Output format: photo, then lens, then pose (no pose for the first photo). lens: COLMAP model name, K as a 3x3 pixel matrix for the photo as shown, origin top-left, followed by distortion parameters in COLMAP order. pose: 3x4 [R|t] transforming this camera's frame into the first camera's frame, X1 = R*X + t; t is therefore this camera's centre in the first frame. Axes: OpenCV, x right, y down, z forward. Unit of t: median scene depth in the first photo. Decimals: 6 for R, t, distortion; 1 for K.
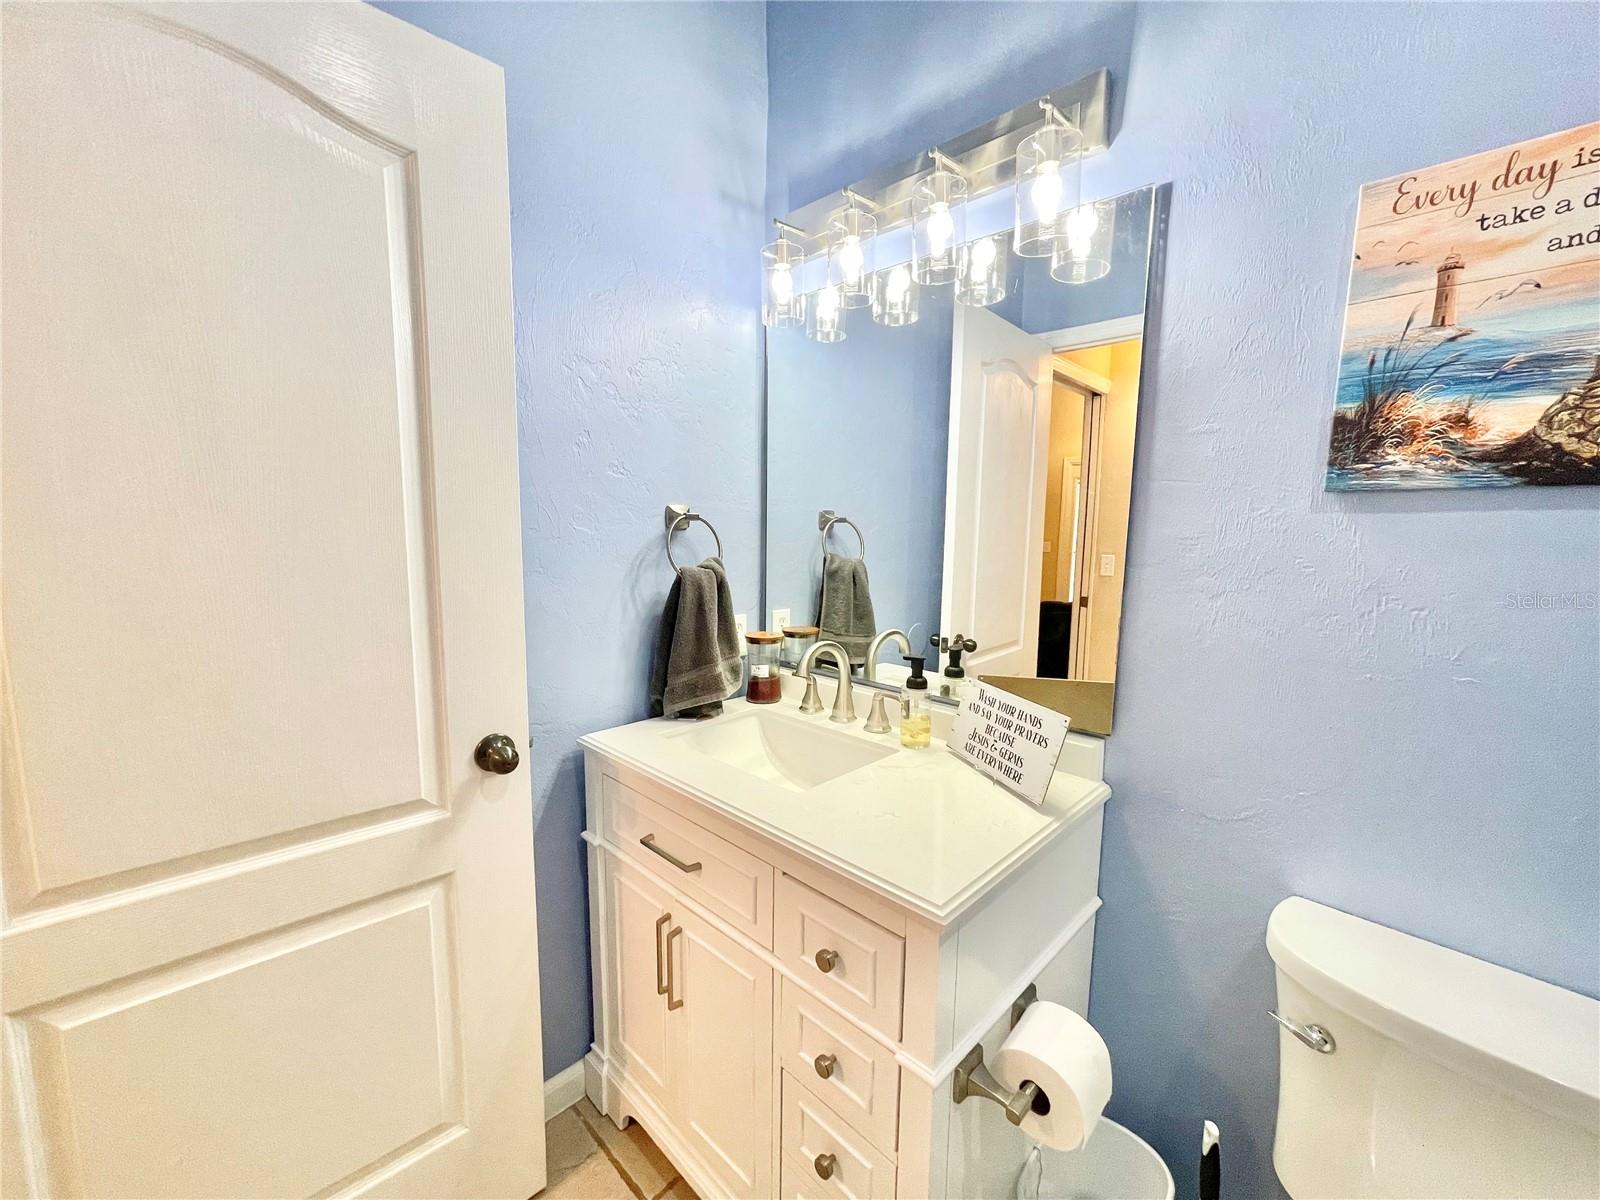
lens RADIAL K [[642.0, 0, 793.8], [0, 642.0, 599.9], [0, 0, 1]] dist [0.001417, -0.000725]
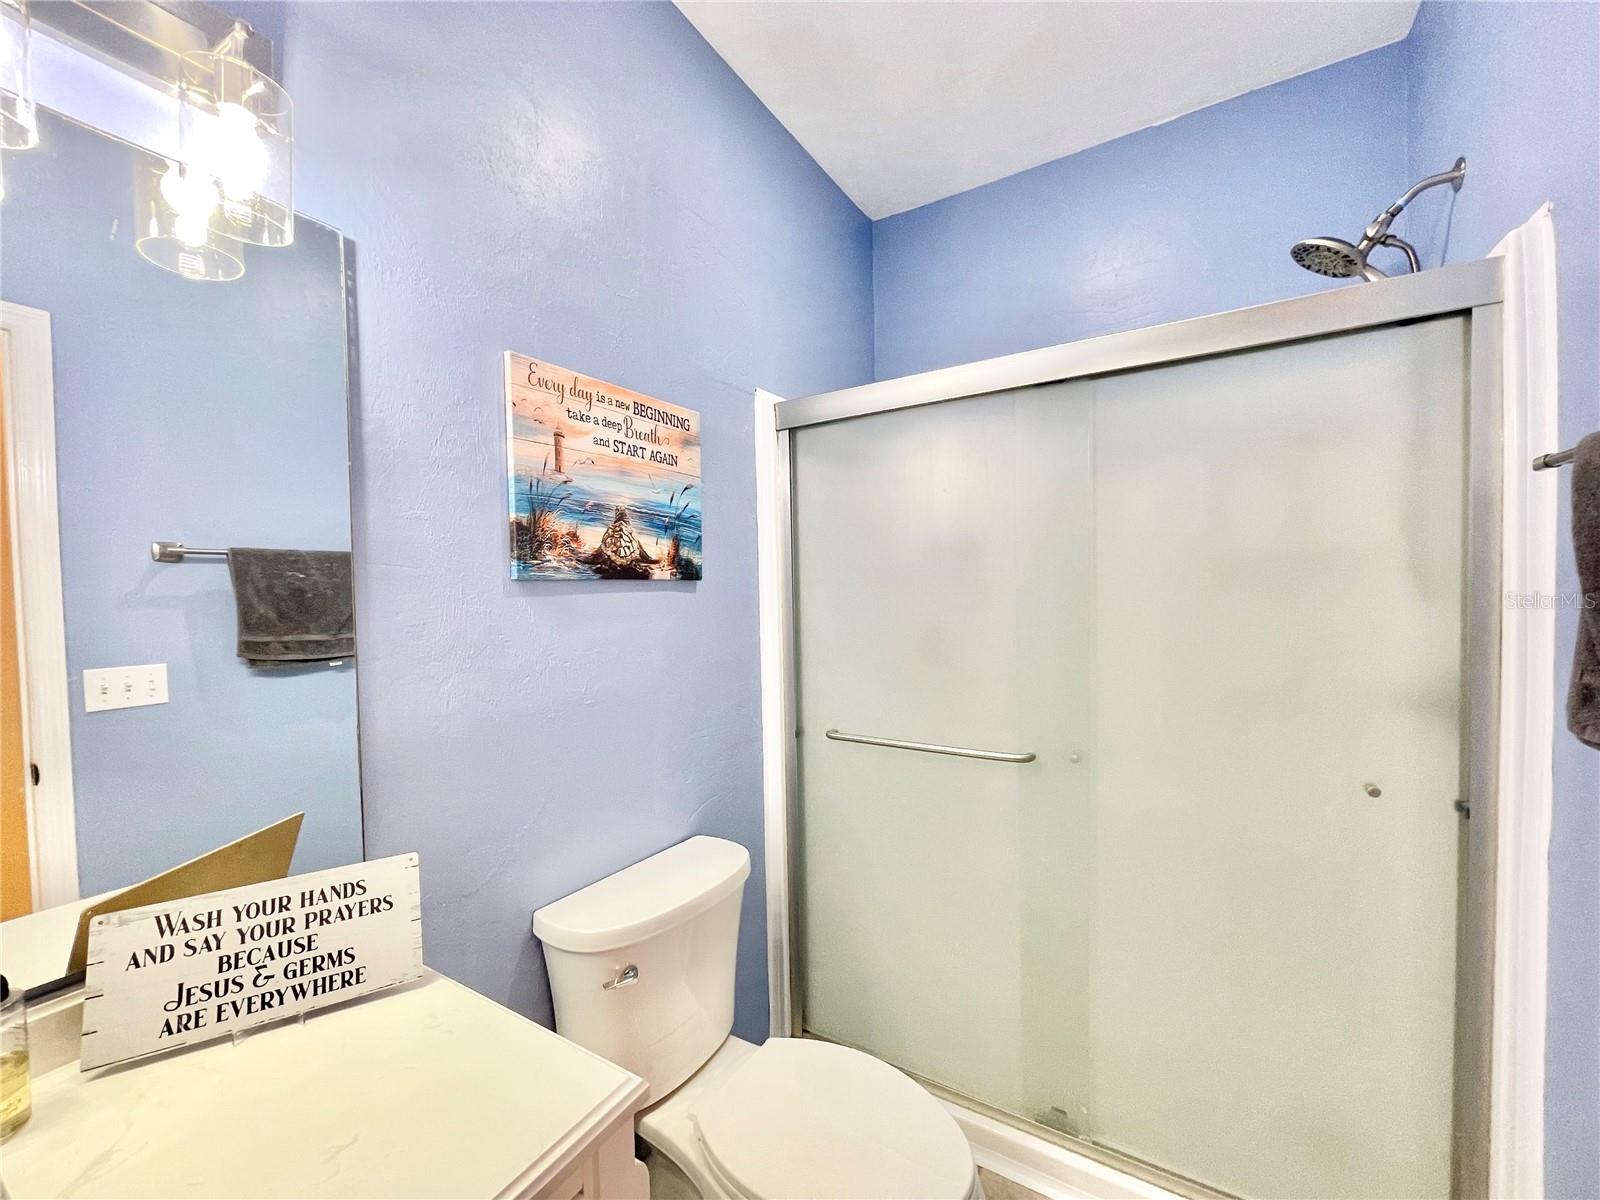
lens RADIAL K [[642.0, 0, 793.2], [0, 642.0, 606.7], [0, 0, 1]] dist [0.001417, -0.000725]
pose [[-0.232998, -0.037926, 0.971737, -0.555944], [0.129816, 0.989083, 0.069730, -0.143582], [-0.963774, 0.142394, -0.225531, 0.821225]]
